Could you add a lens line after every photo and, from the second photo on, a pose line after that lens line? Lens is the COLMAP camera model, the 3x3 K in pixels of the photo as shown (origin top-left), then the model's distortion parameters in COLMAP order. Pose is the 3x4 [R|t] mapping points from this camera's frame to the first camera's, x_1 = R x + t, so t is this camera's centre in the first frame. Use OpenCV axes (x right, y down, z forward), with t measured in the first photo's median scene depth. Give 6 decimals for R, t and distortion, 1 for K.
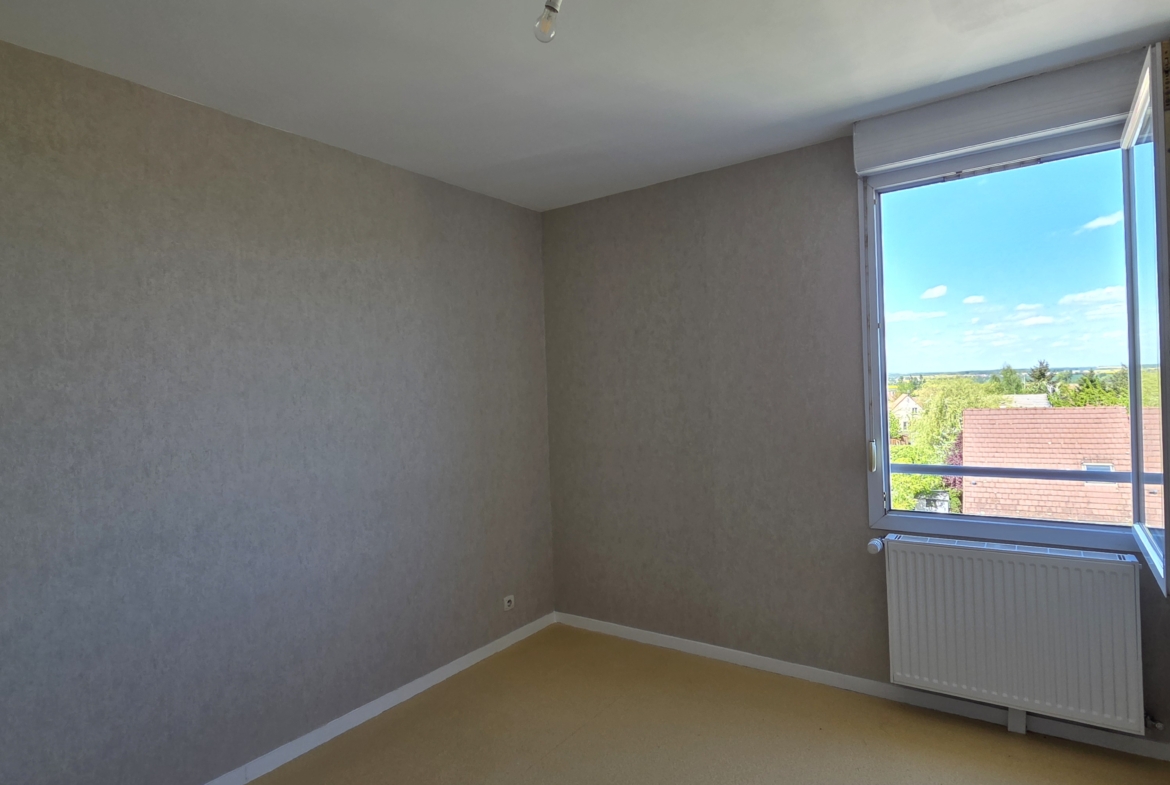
lens RADIAL K [[635.1, 0, 585.0], [0, 635.1, 392.5], [0, 0, 1]] dist [0.000782, 0.000117]
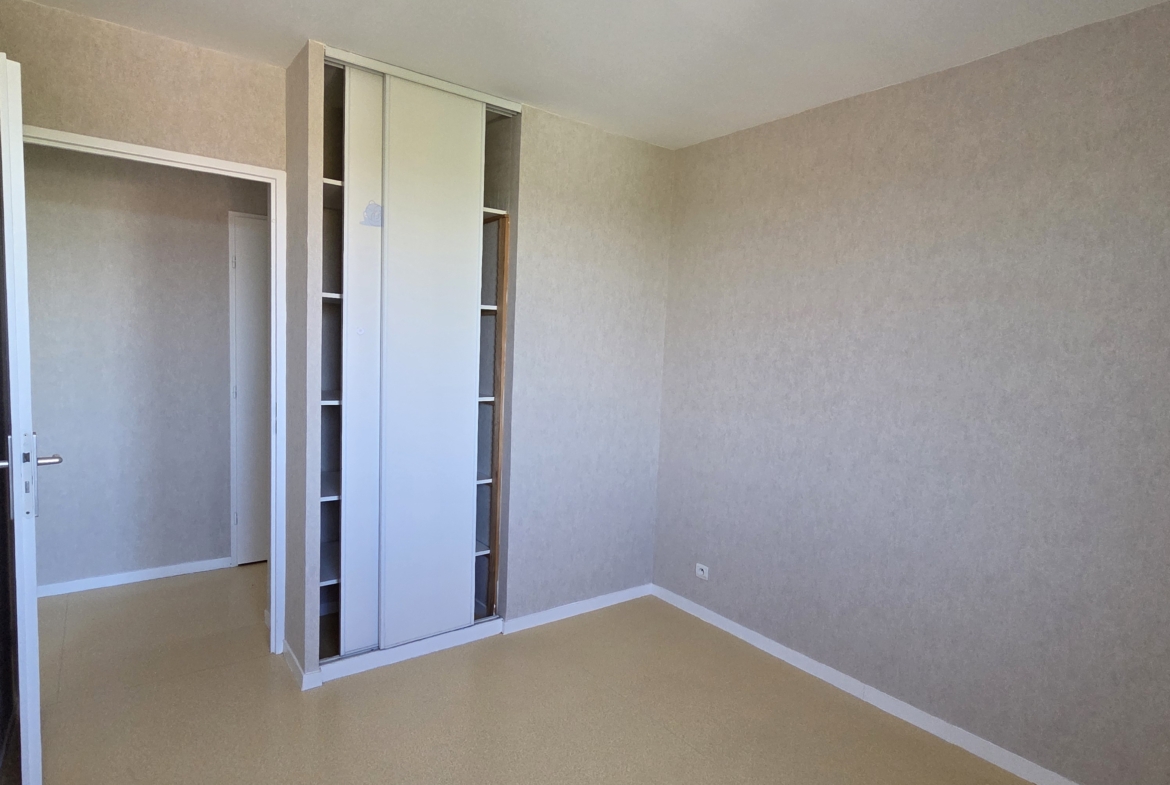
lens RADIAL K [[635.1, 0, 585.0], [0, 635.1, 392.5], [0, 0, 1]] dist [0.000782, 0.000117]
pose [[-0.305946, 0.098797, -0.946909, 0.524176], [-0.035719, 0.992710, 0.115117, -0.029404], [0.951379, 0.069042, -0.300187, 0.701028]]
